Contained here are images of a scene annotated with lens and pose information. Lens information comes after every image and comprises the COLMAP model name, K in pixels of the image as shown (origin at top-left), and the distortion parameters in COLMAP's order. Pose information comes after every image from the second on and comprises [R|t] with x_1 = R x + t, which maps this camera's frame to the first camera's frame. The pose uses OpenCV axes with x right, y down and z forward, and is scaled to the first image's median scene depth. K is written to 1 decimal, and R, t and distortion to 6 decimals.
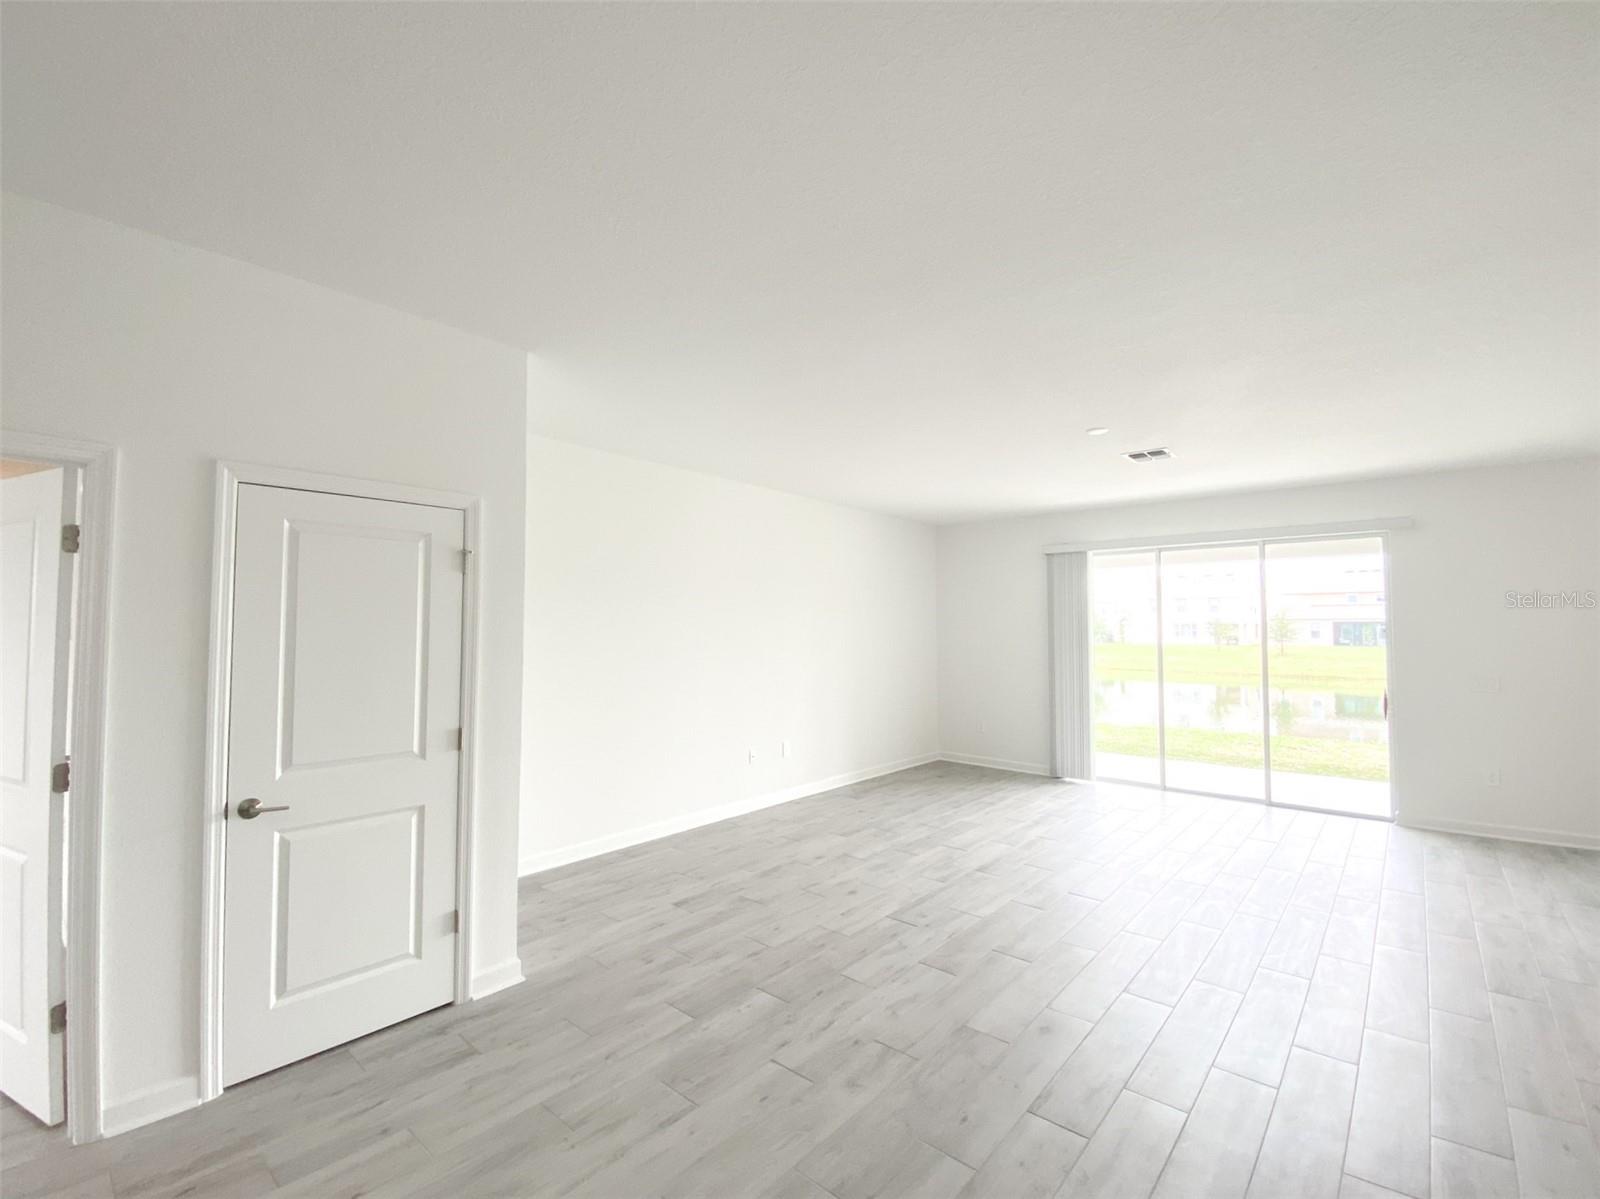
lens RADIAL K [[684.2, 0, 770.3], [0, 684.2, 600.8], [0, 0, 1]] dist [0.000596, -0.015115]
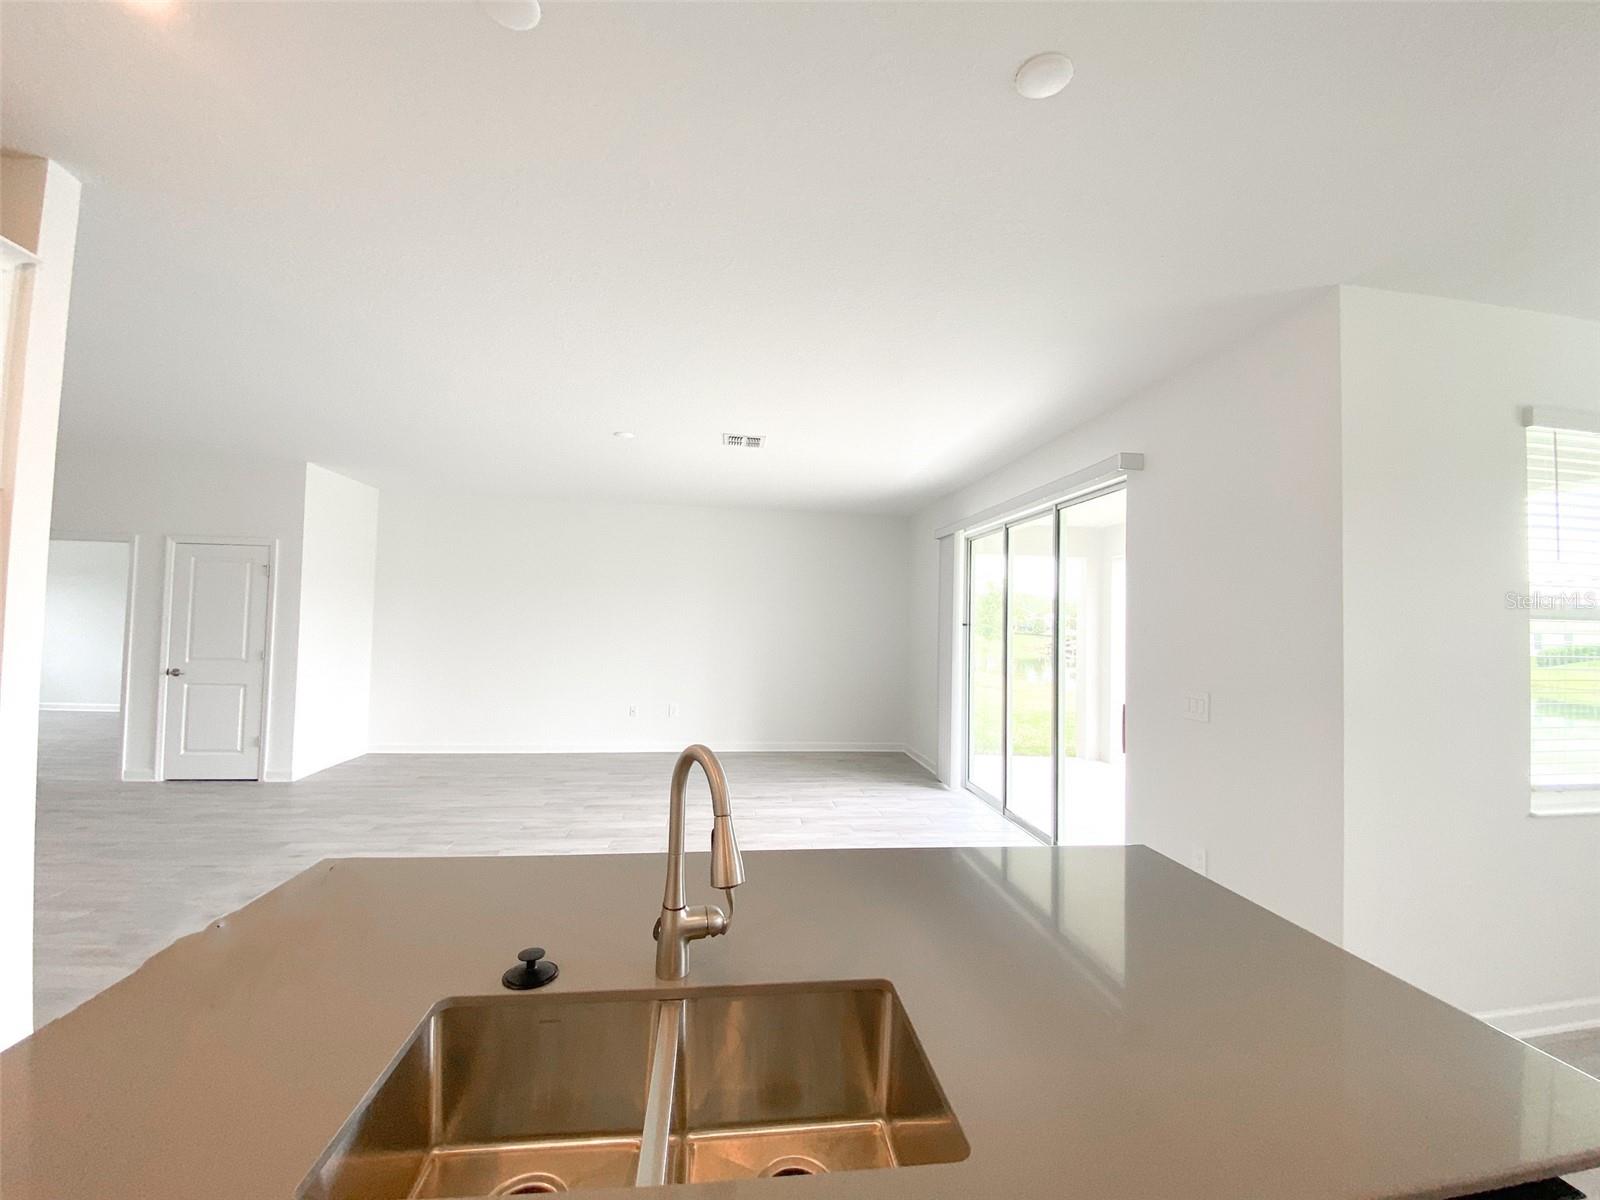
lens RADIAL K [[646.9, 0, 796.3], [0, 646.9, 595.8], [0, 0, 1]] dist [0.009958, -0.011826]
pose [[0.757432, 0.004759, -0.652897, 2.152972], [0.005846, 0.999884, 0.014071, -0.000411], [0.652888, -0.014475, 0.757316, 0.582621]]
